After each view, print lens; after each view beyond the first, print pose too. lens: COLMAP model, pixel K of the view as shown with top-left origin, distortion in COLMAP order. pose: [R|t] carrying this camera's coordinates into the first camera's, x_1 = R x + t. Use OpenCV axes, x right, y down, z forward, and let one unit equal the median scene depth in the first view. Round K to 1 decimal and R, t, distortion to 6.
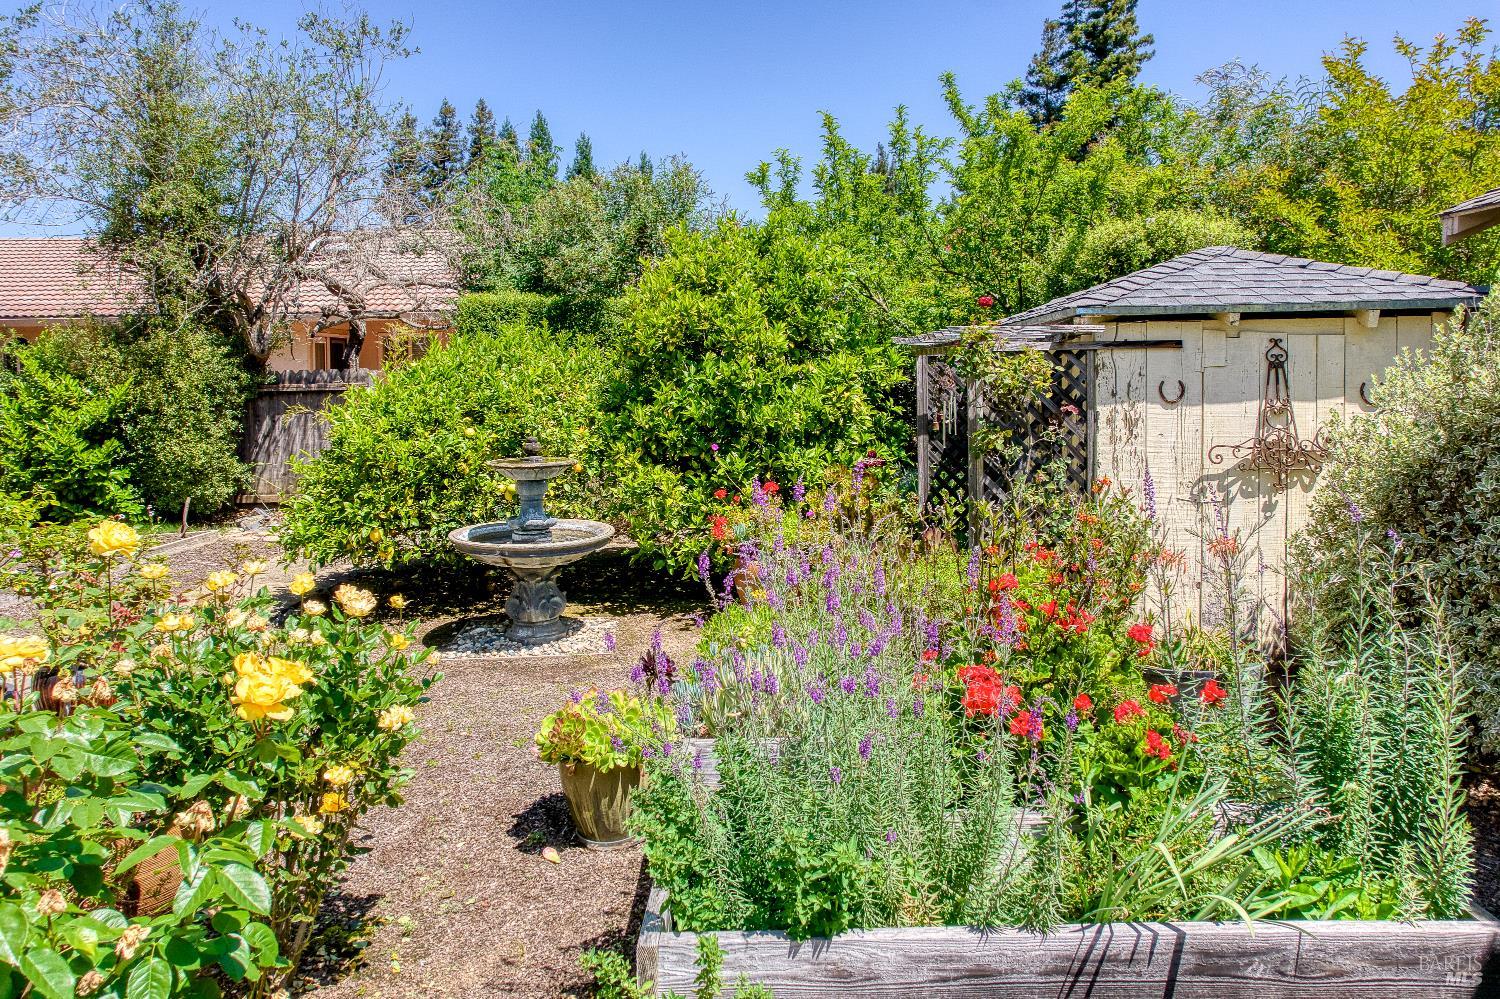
lens RADIAL K [[1017.3, 0, 763.5], [0, 1017.3, 384.2], [0, 0, 1]] dist [-0.057995, 0.042595]
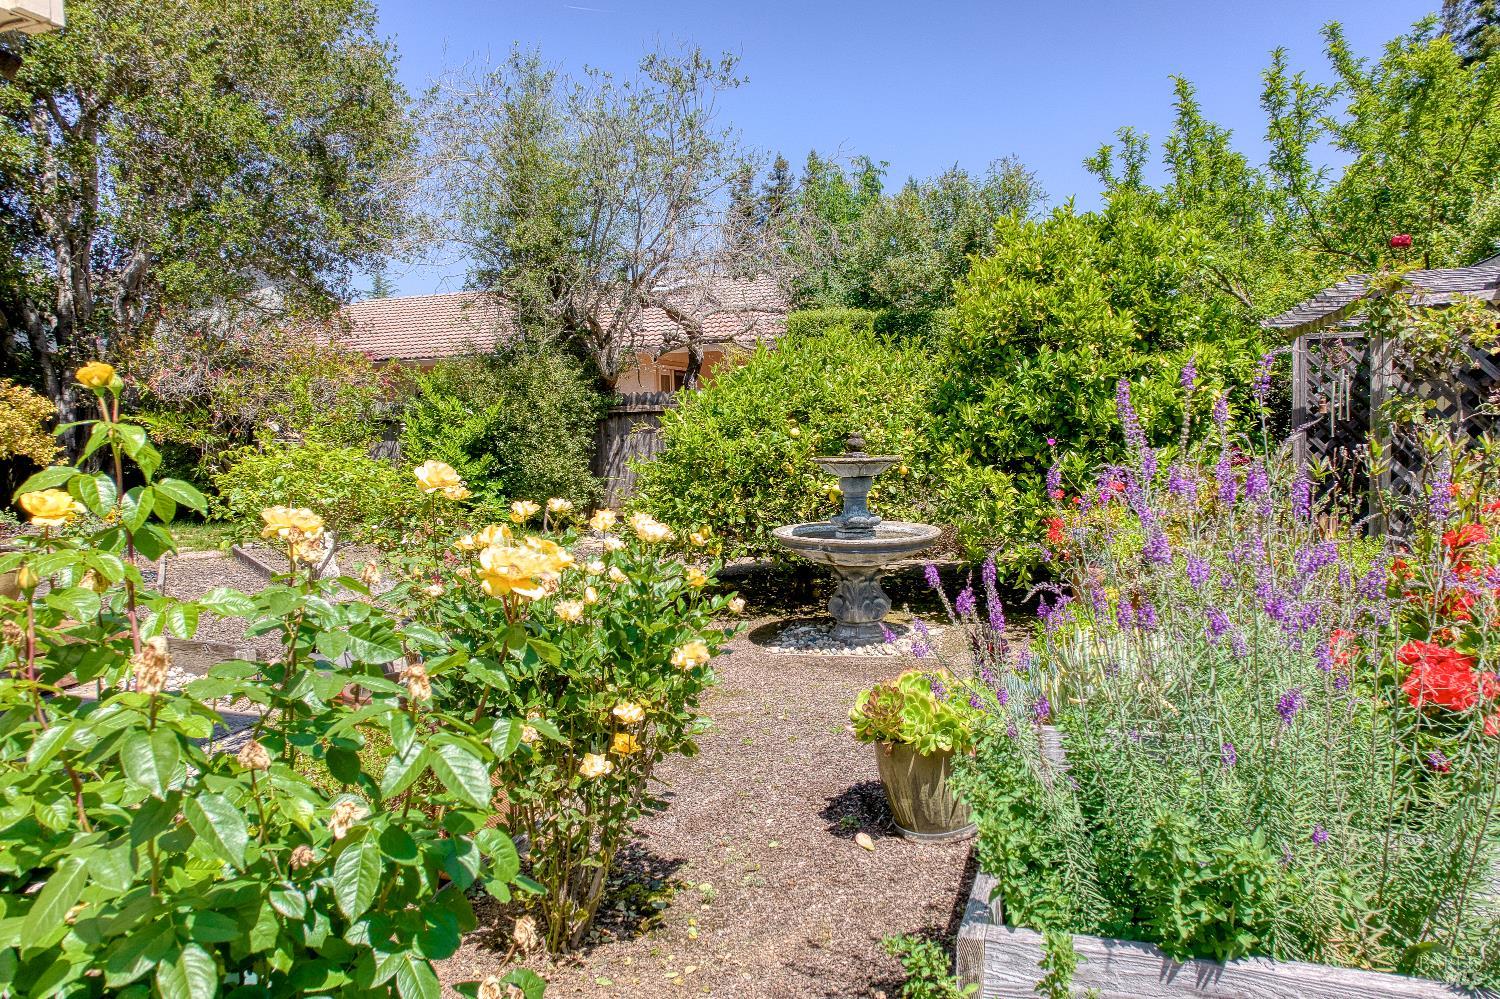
lens RADIAL K [[997.2, 0, 775.6], [0, 997.2, 472.0], [0, 0, 1]] dist [-0.040150, 0.036273]
pose [[0.951412, 0.007483, -0.307831, -0.007521], [0.005489, 0.999134, 0.041254, 0.046284], [0.307873, -0.040940, 0.950546, 0.066196]]
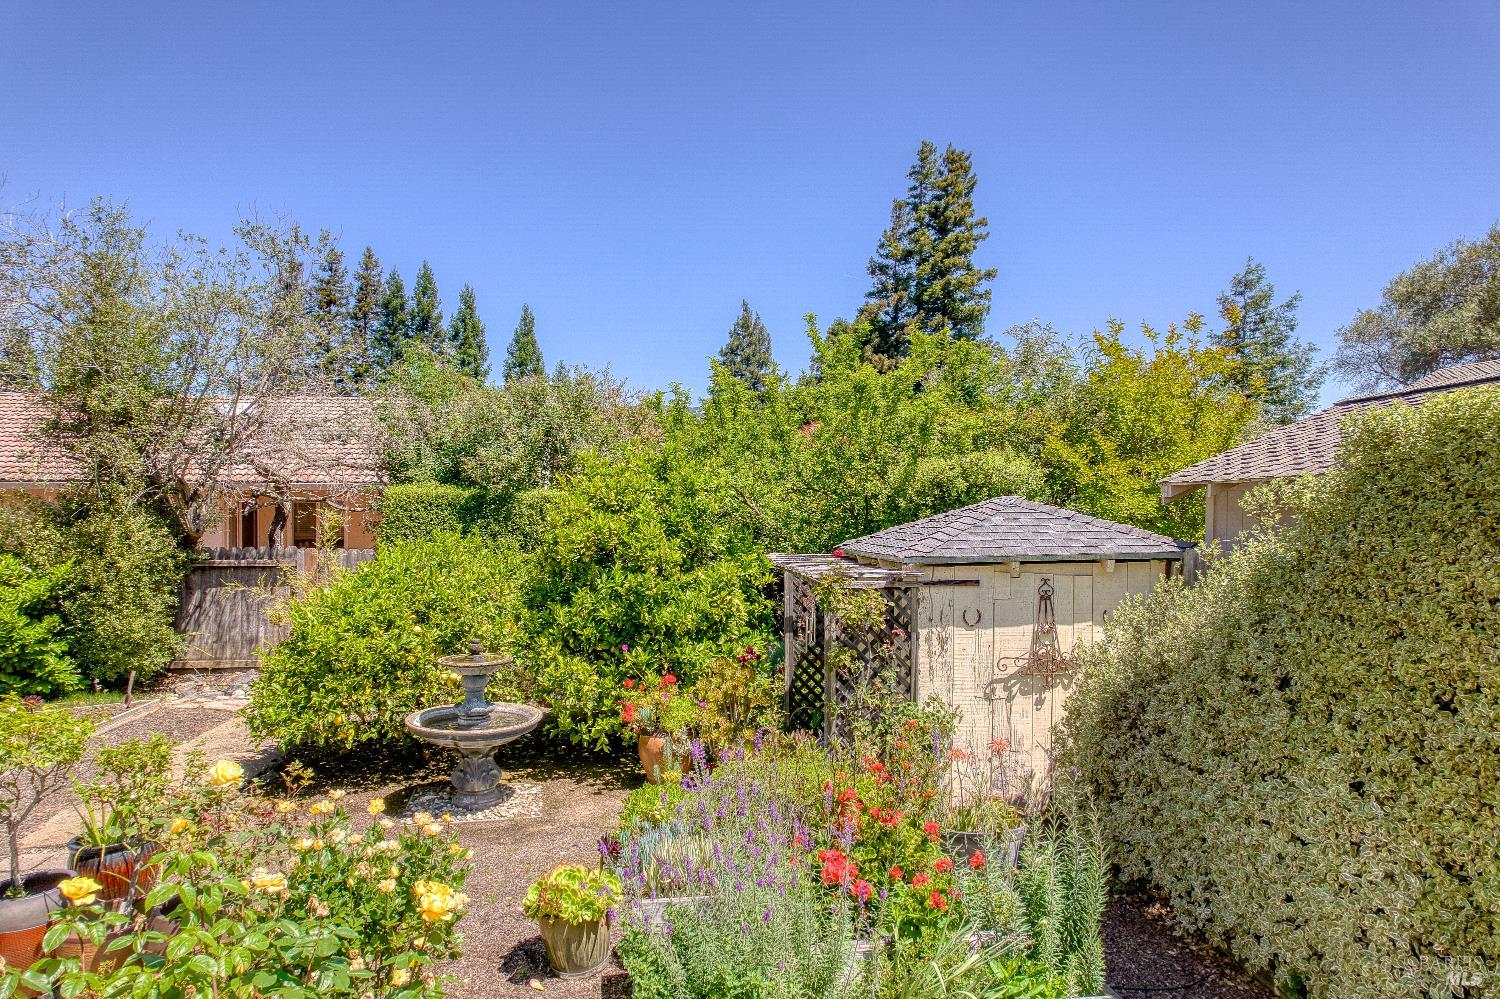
lens RADIAL K [[967.6, 0, 763.1], [0, 967.6, 473.2], [0, 0, 1]] dist [-0.080098, 0.067465]
pose [[0.990494, 0.016398, 0.136573, -0.041815], [-0.010952, 0.999118, -0.040532, -0.097752], [-0.137117, 0.038651, 0.989801, -0.191203]]
